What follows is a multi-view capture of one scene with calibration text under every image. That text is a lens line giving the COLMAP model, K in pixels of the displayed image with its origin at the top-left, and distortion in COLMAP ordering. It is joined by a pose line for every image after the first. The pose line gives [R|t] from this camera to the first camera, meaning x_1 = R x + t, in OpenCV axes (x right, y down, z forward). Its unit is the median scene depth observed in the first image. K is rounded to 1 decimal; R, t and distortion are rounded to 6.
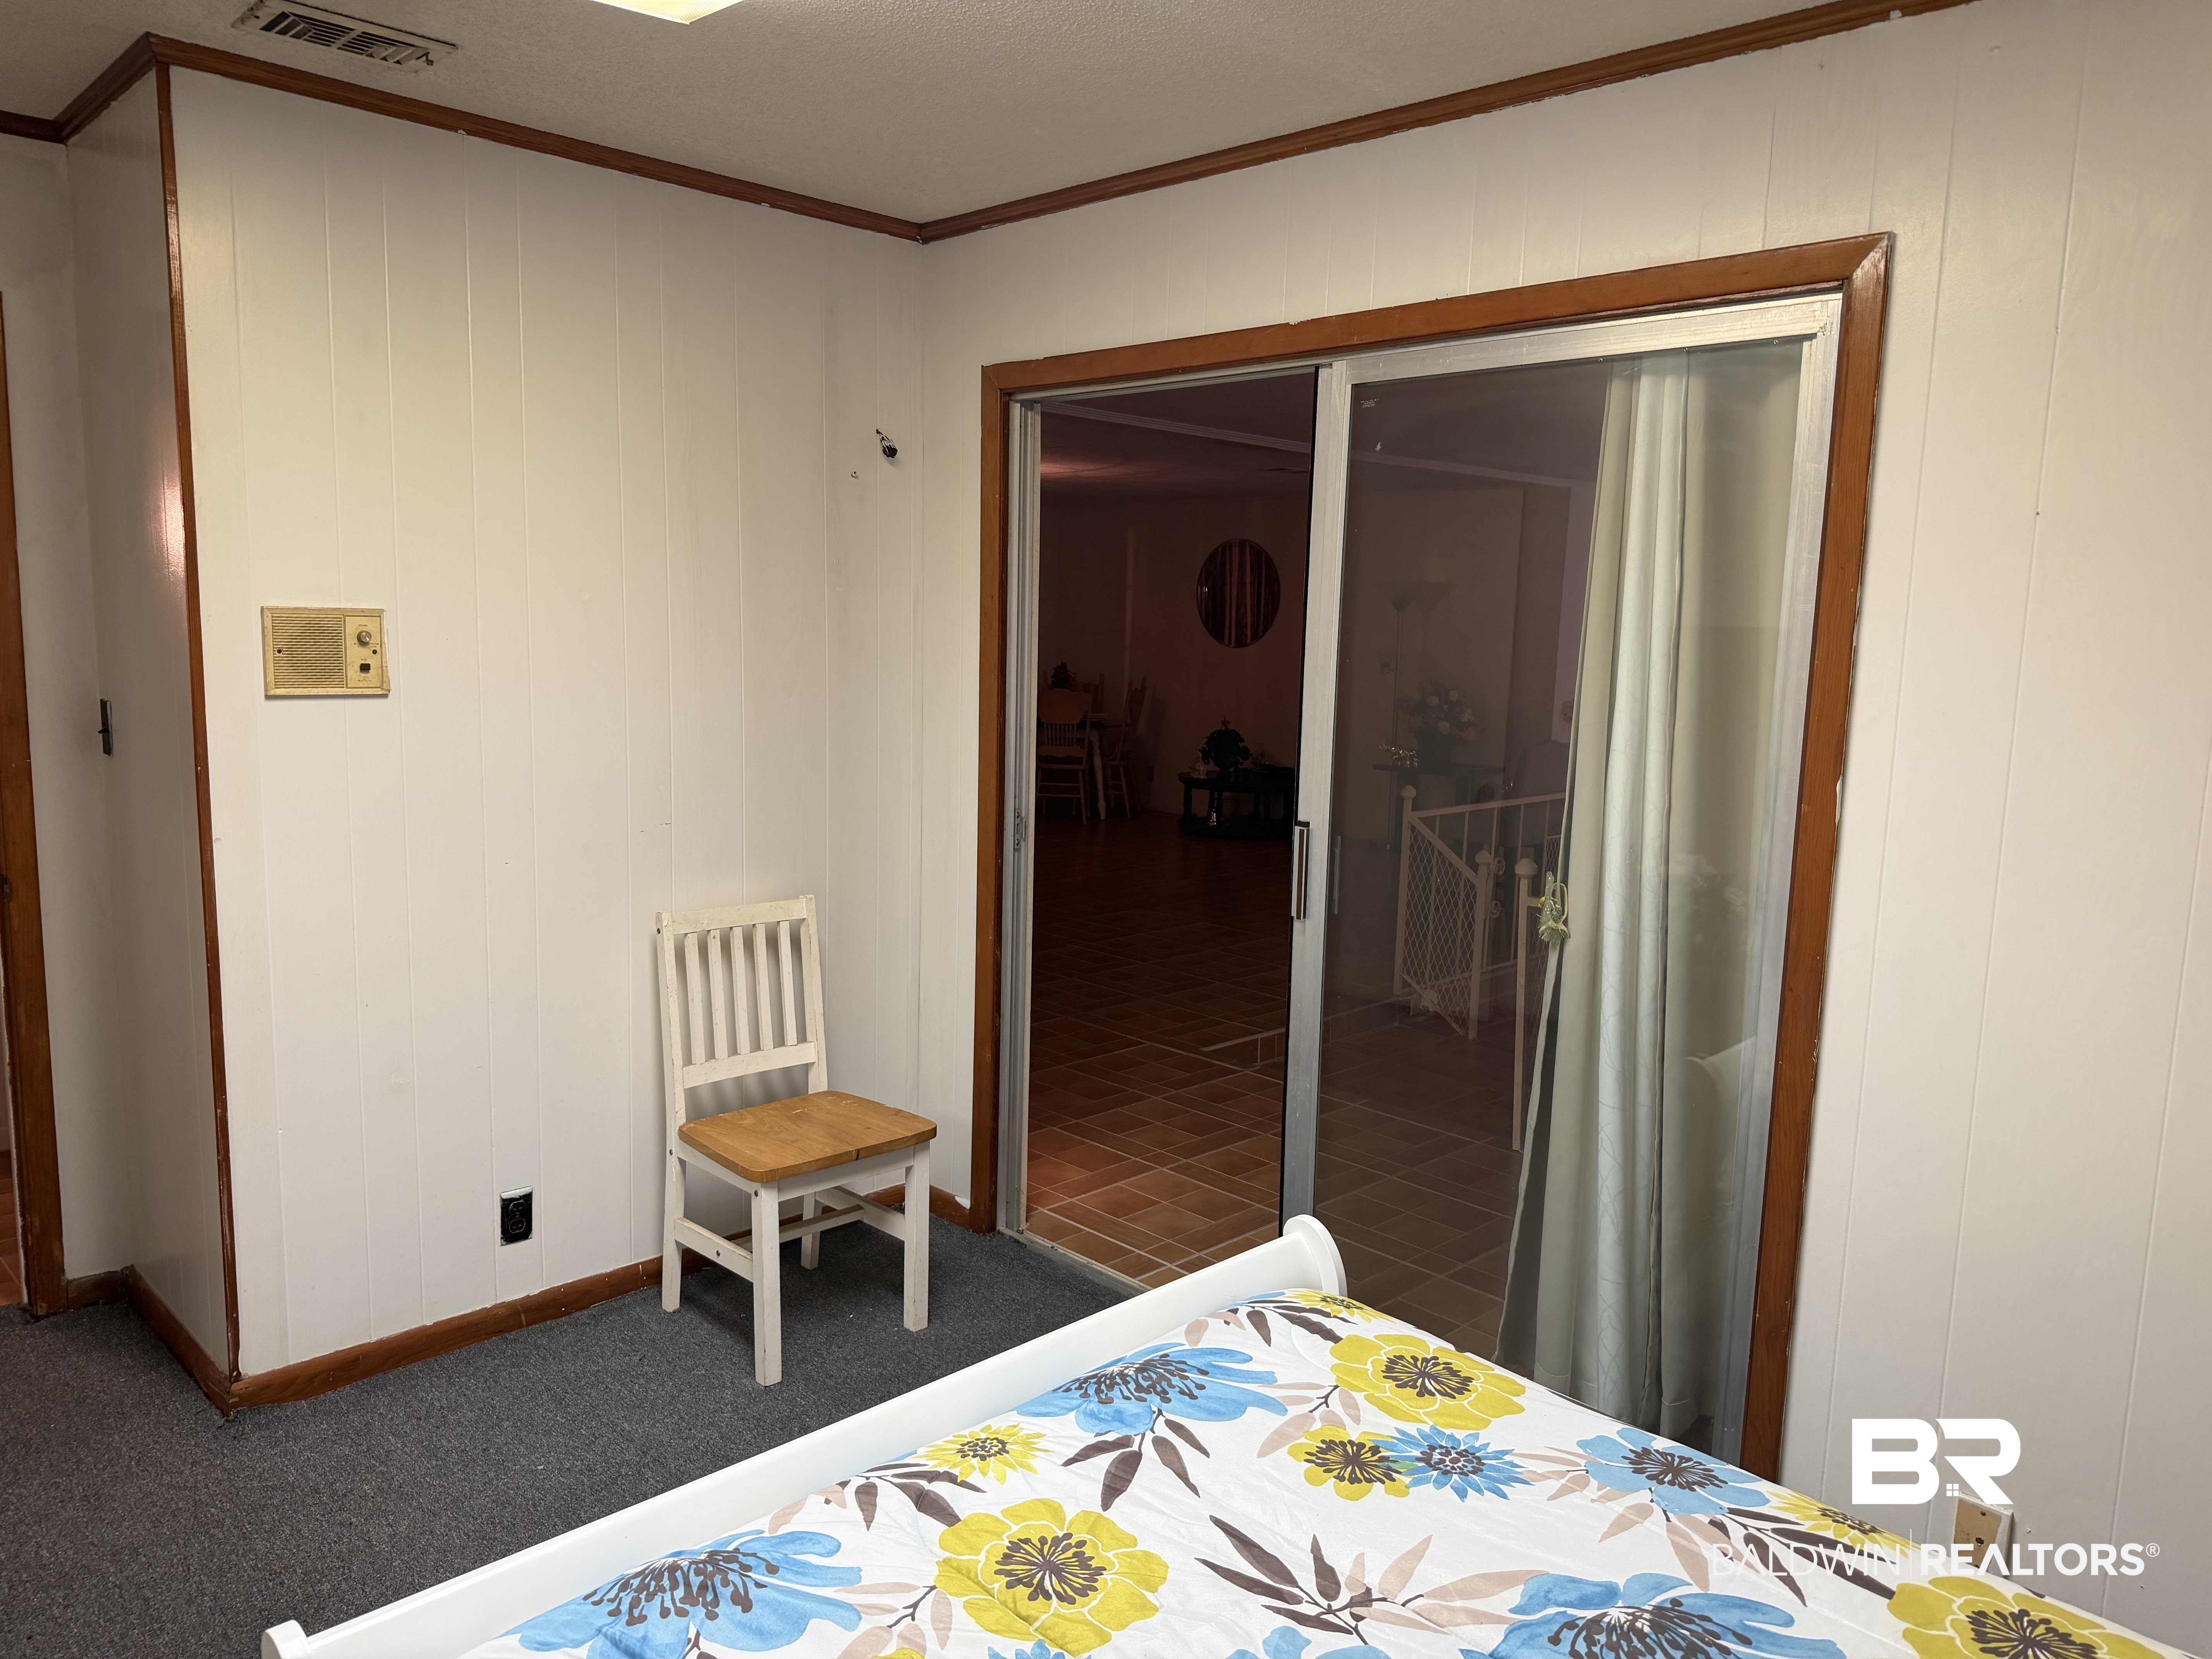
lens RADIAL K [[1555.4, 0, 1106.0], [0, 1555.4, 829.5], [0, 0, 1]] dist [-0.004329, -0.007727]
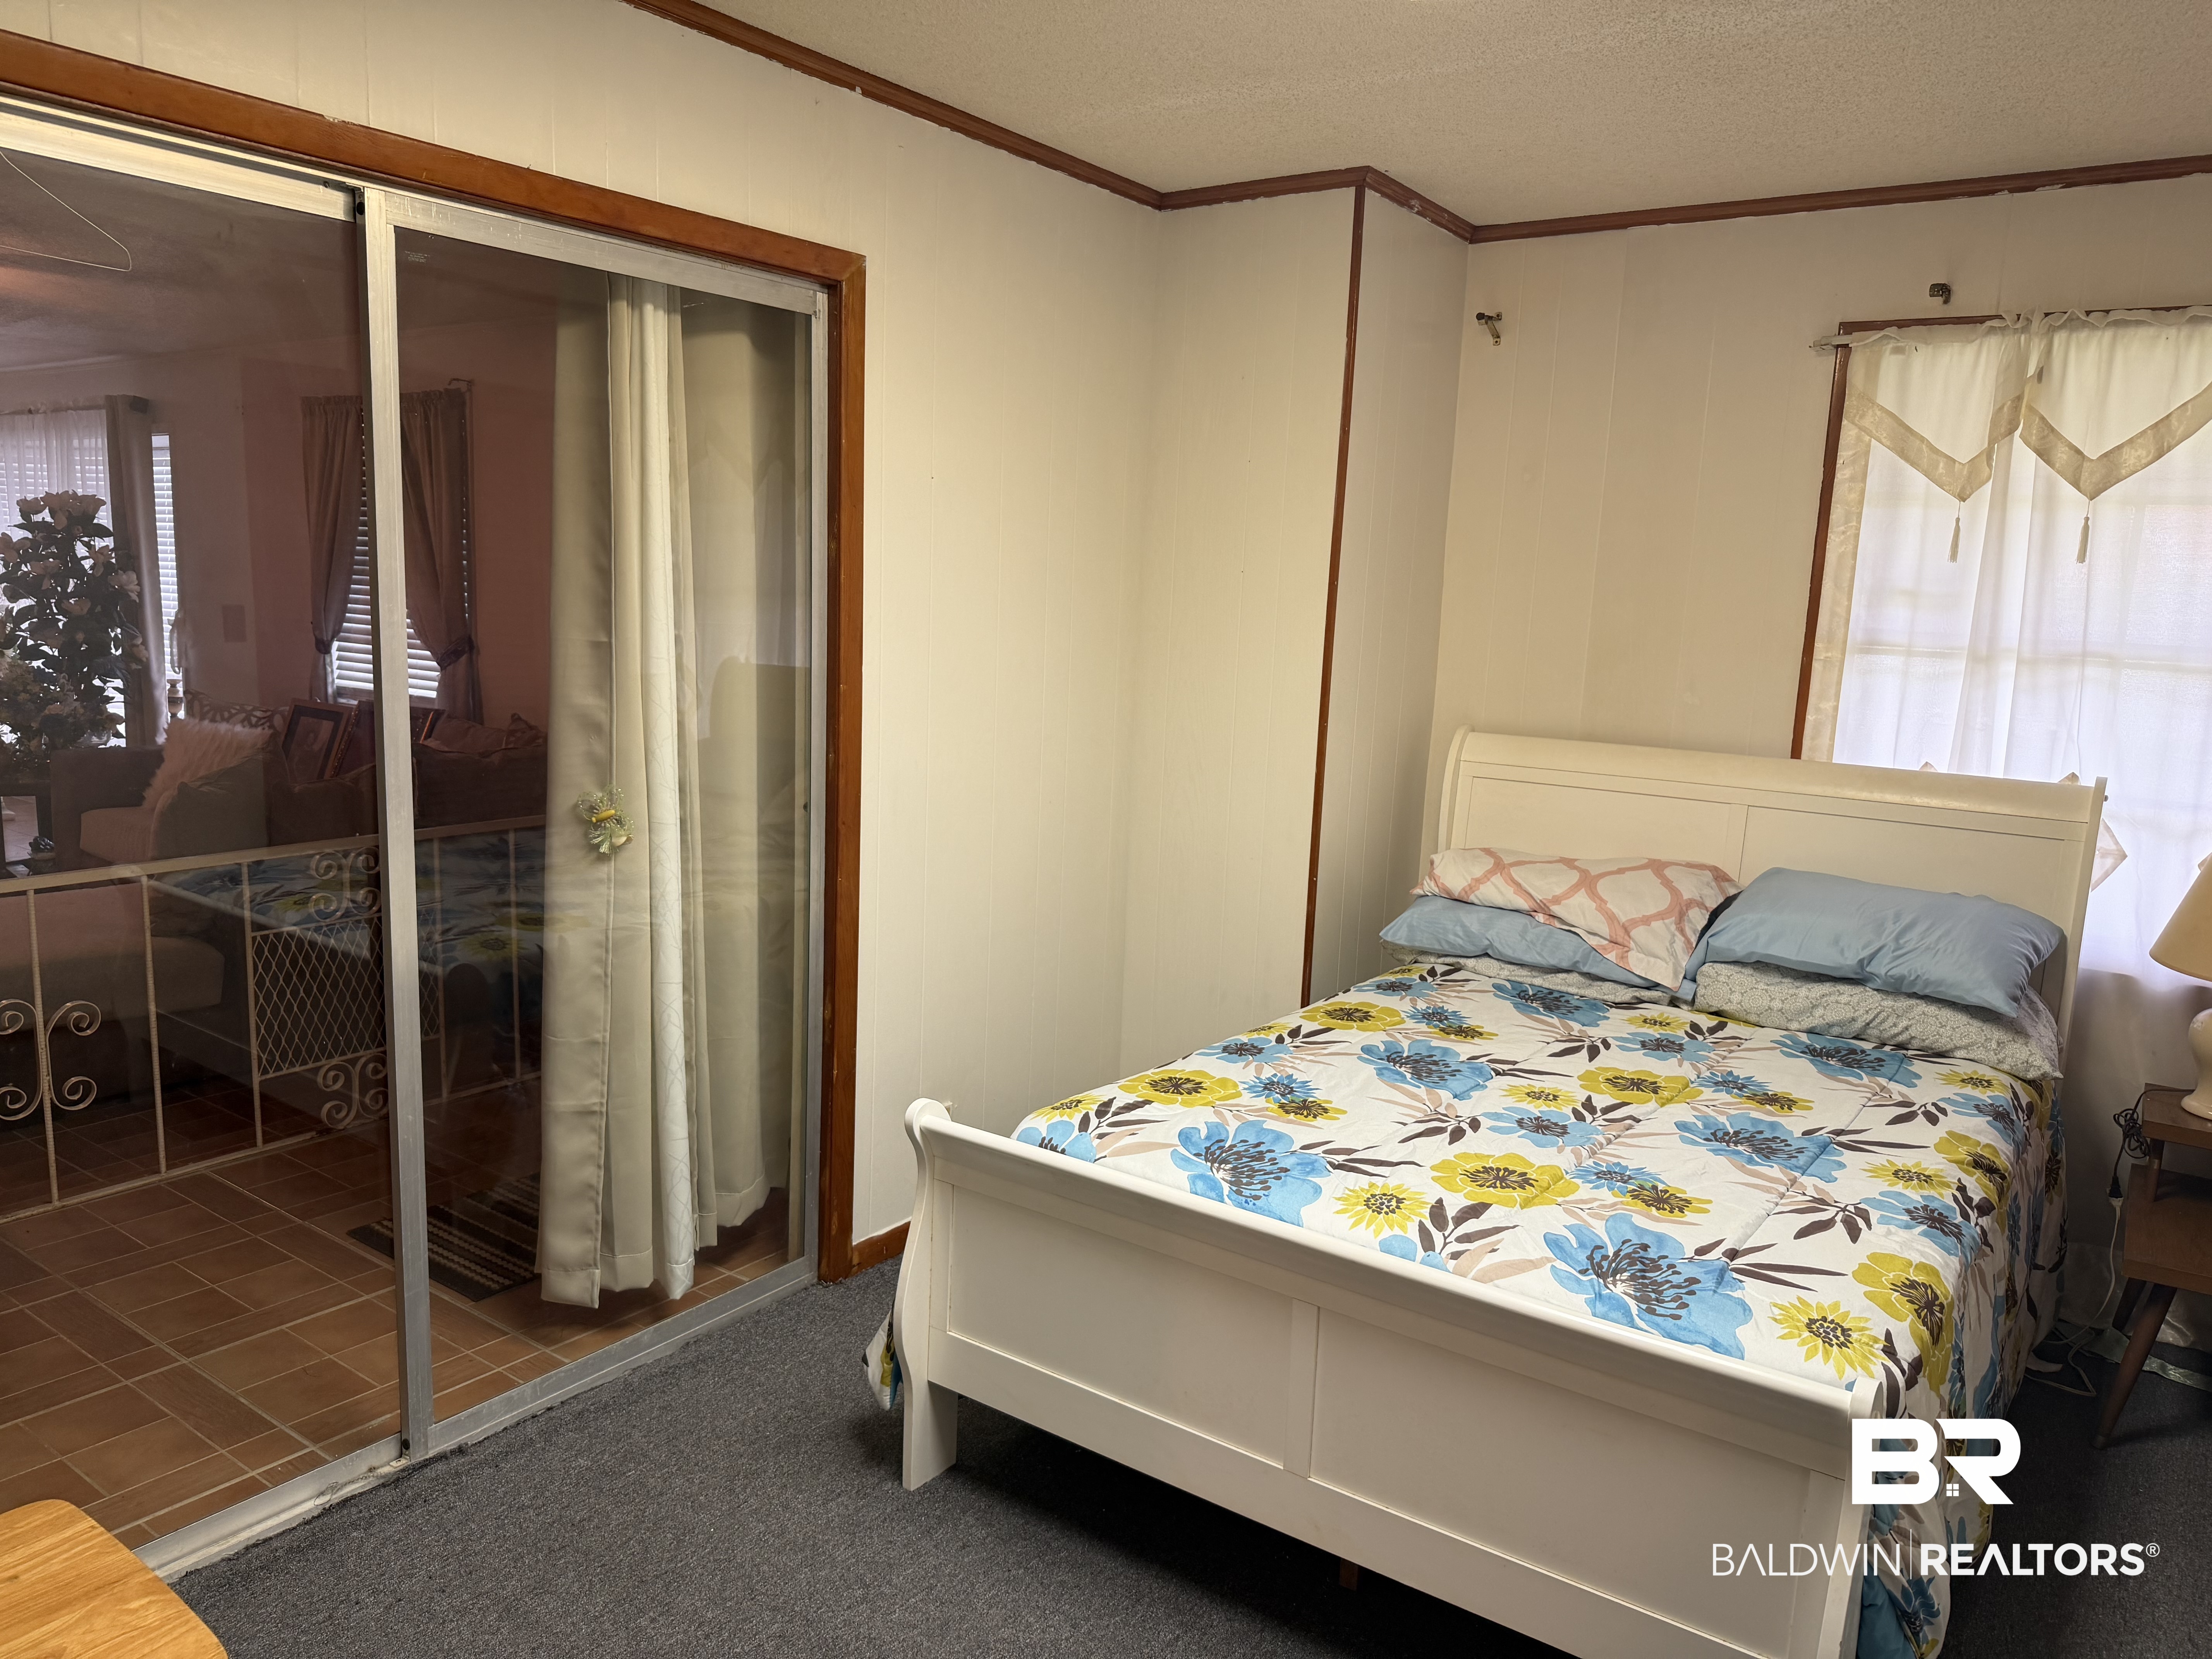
lens RADIAL K [[1555.4, 0, 1106.0], [0, 1555.4, 829.5], [0, 0, 1]] dist [-0.004329, -0.007727]
pose [[-0.158202, -0.192066, 0.968547, -1.206656], [0.099580, 0.972795, 0.209173, -0.195826], [-0.982373, 0.129539, -0.134772, 1.323323]]
